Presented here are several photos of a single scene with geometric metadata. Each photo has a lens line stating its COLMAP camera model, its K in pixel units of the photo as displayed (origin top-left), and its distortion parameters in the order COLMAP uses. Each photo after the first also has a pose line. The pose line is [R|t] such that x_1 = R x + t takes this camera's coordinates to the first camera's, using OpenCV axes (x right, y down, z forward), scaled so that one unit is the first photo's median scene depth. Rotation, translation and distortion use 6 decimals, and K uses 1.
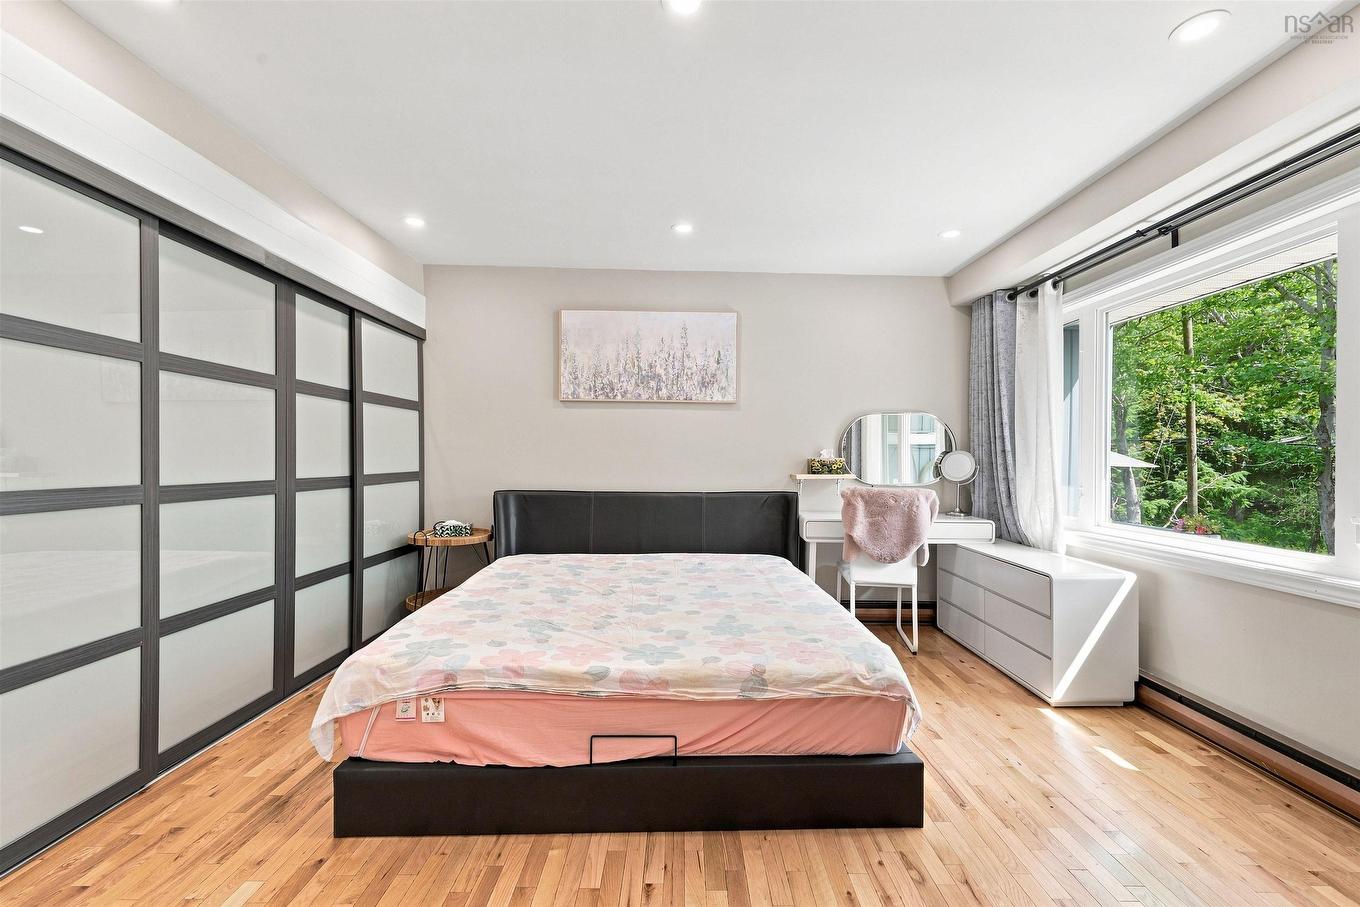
lens RADIAL K [[591.8, 0, 684.0], [0, 591.8, 459.6], [0, 0, 1]] dist [-0.001879, -0.000103]
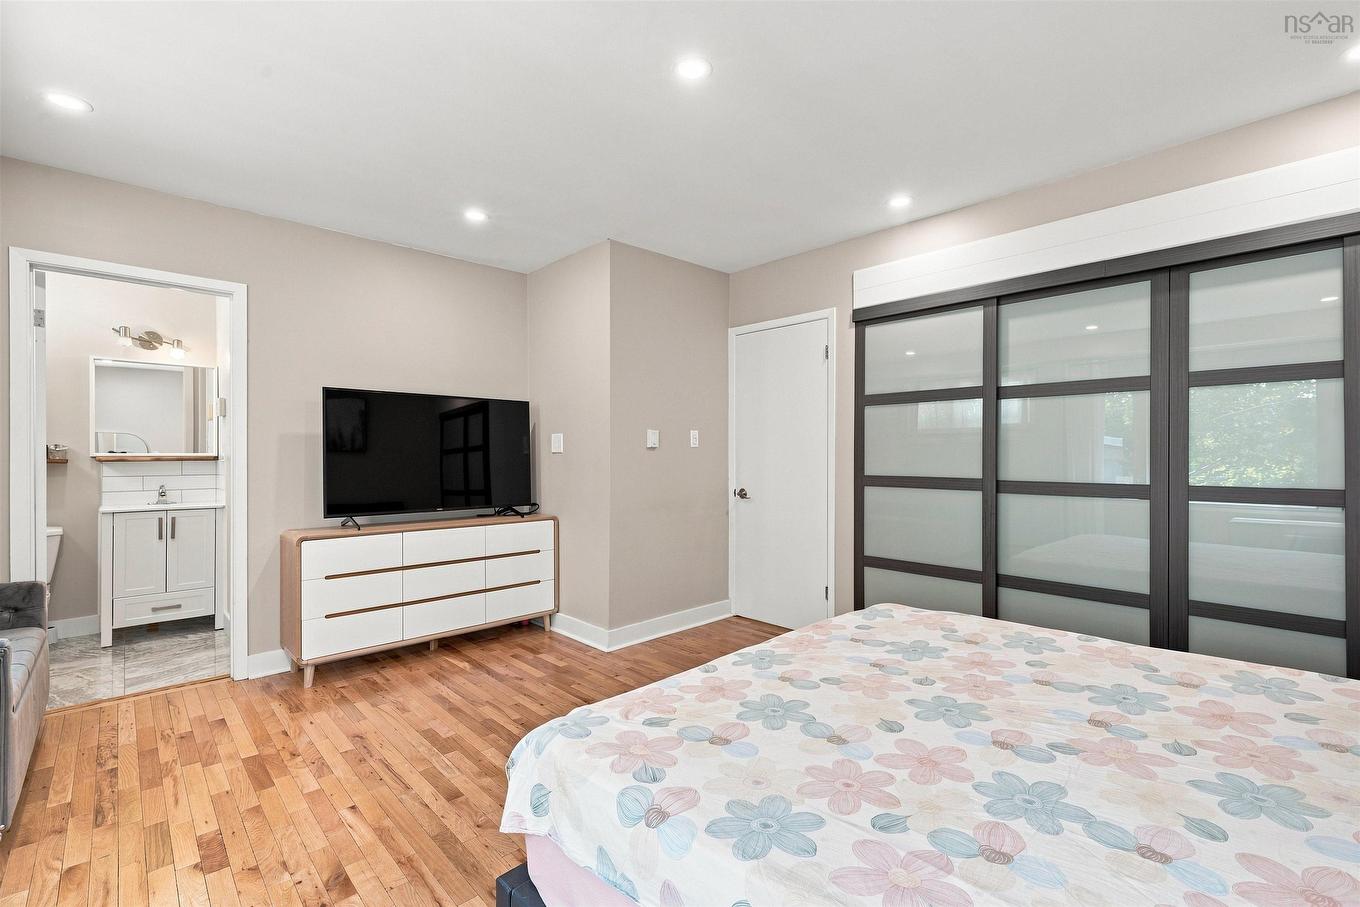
lens RADIAL K [[591.8, 0, 682.9], [0, 591.8, 451.5], [0, 0, 1]] dist [-0.001879, -0.000103]
pose [[-0.737085, -0.008457, -0.675747, 0.570975], [-0.003694, 0.999957, -0.008485, -0.007320], [0.675790, -0.003758, -0.737084, 1.311698]]
